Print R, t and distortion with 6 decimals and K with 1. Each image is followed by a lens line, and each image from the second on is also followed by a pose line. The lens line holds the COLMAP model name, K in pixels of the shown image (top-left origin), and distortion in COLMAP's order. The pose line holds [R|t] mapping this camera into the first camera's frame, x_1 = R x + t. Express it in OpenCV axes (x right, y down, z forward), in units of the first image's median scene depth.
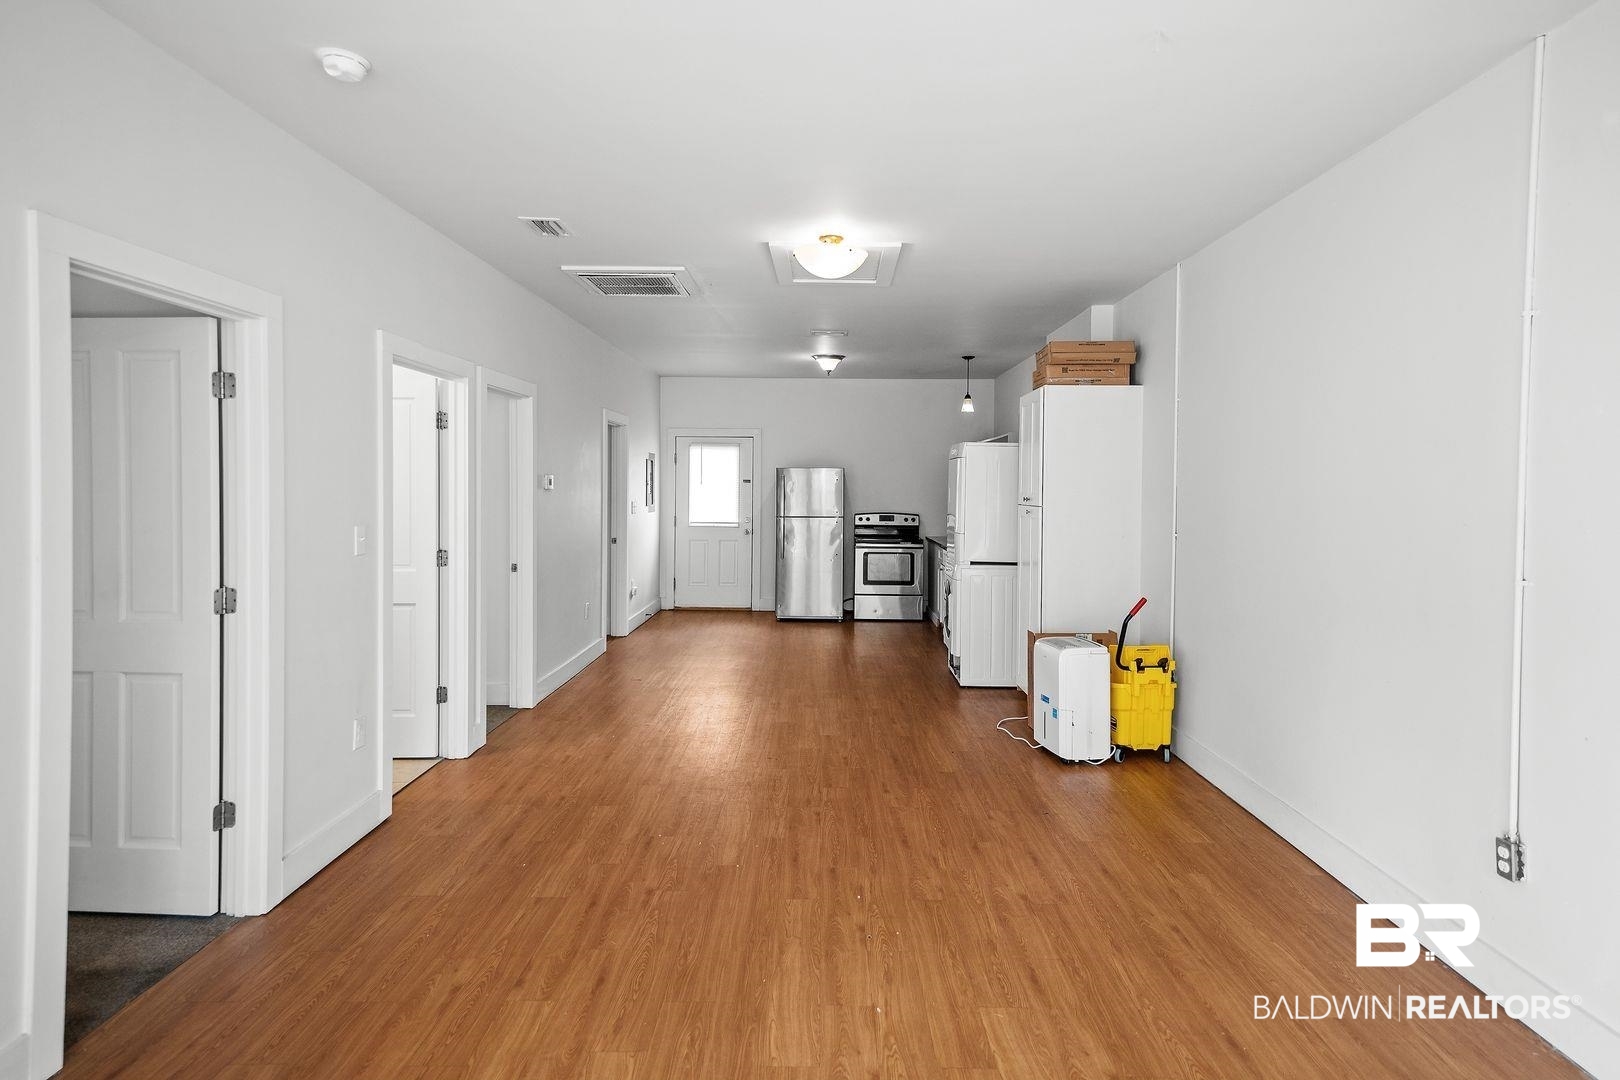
lens RADIAL K [[890.6, 0, 805.5], [0, 890.6, 503.6], [0, 0, 1]] dist [0.035244, 0.001101]
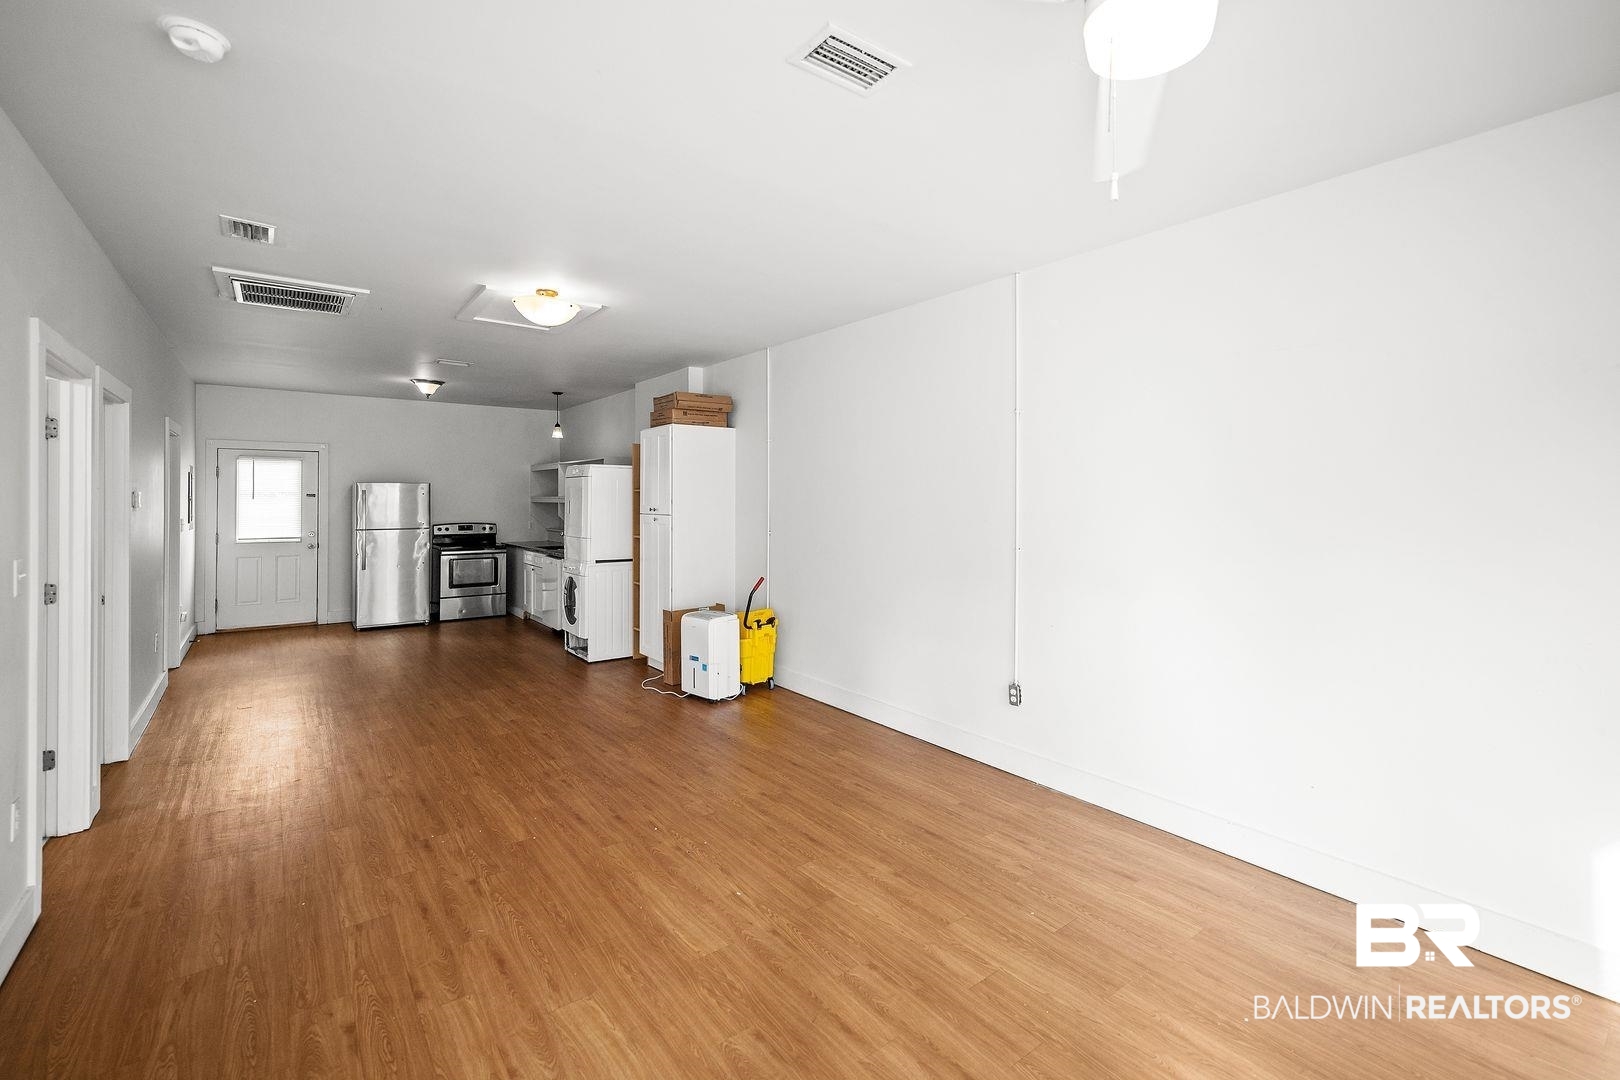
lens RADIAL K [[715.1, 0, 813.3], [0, 715.1, 495.2], [0, 0, 1]] dist [0.002031, 0.000473]
pose [[0.783535, -0.004992, 0.621327, -0.264154], [0.017936, 0.999733, -0.014586, -0.007957], [-0.621088, 0.022573, 0.783416, 0.043220]]
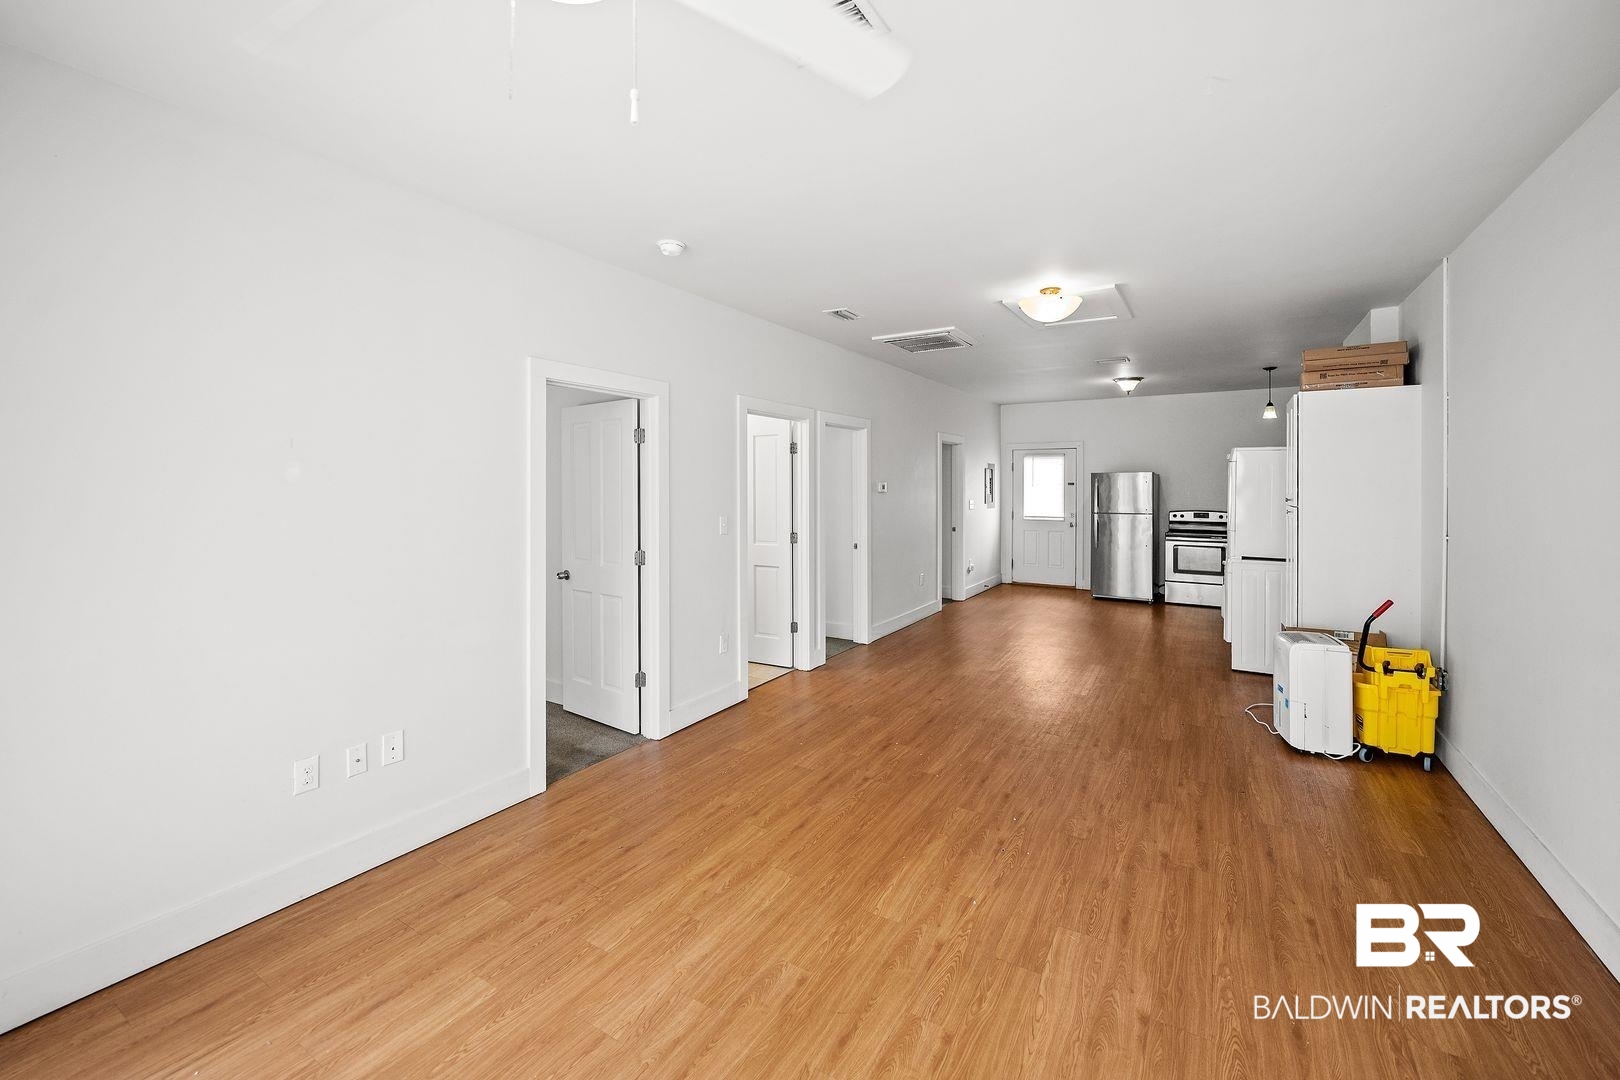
lens RADIAL K [[664.5, 0, 803.2], [0, 664.5, 491.0], [0, 0, 1]] dist [-0.003075, -0.000041]
pose [[0.857555, -0.004676, -0.514370, 0.193151], [-0.002615, 0.999906, -0.013449, -0.004157], [0.514385, 0.012878, 0.857463, 0.032745]]
